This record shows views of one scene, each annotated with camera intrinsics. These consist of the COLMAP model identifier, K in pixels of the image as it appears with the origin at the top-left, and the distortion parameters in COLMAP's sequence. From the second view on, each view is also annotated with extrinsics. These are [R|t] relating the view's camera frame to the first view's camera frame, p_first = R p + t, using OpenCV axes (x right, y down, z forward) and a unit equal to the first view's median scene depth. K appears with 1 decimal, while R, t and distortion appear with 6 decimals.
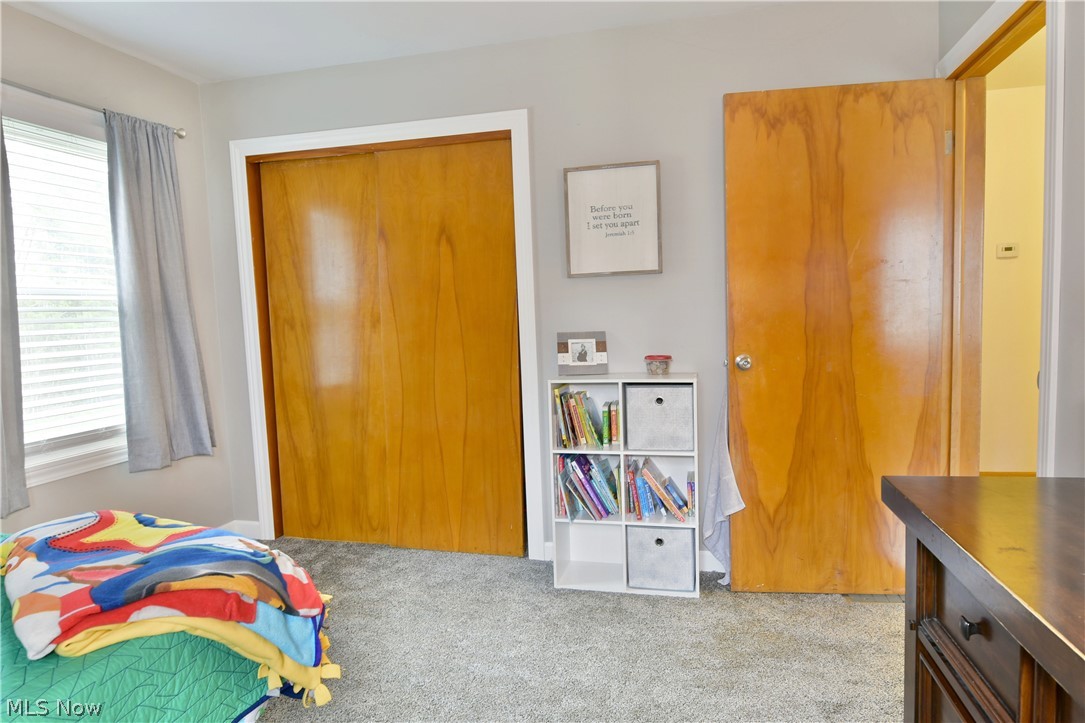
lens RADIAL K [[652.2, 0, 542.5], [0, 652.2, 361.5], [0, 0, 1]] dist [-0.000382, -0.000331]
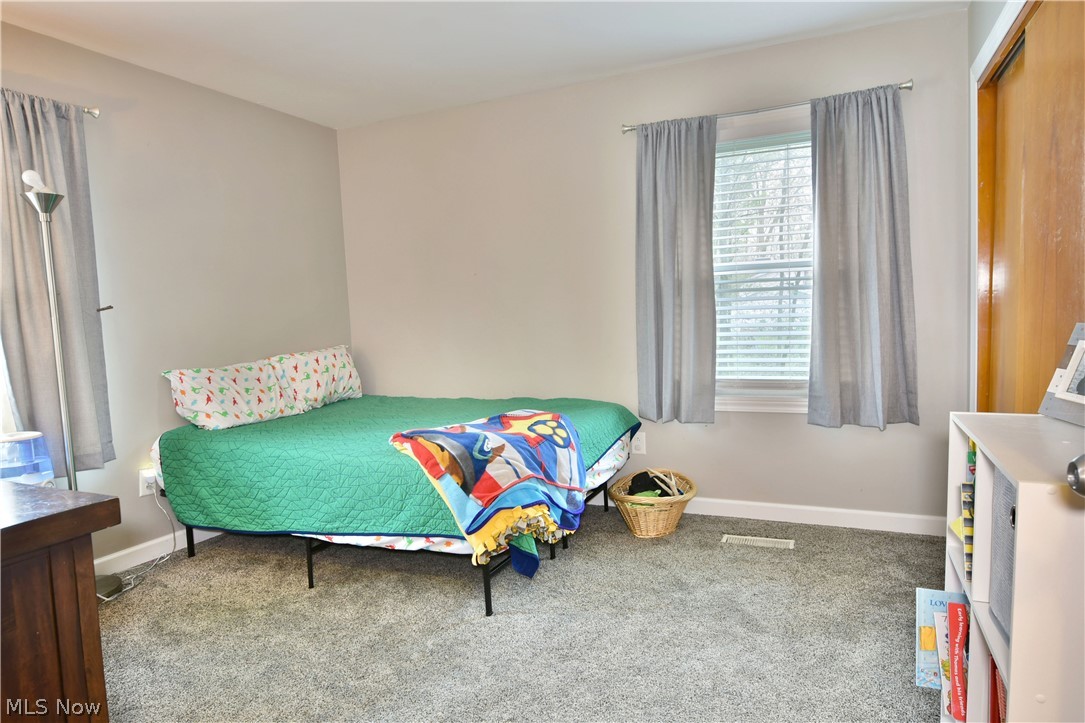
lens RADIAL K [[652.2, 0, 542.5], [0, 652.2, 361.5], [0, 0, 1]] dist [-0.000382, -0.000331]
pose [[-0.196331, 0.107668, -0.974609, 0.619856], [-0.032873, 0.992672, 0.116285, -0.059615], [0.979987, 0.054869, -0.191352, 0.878983]]
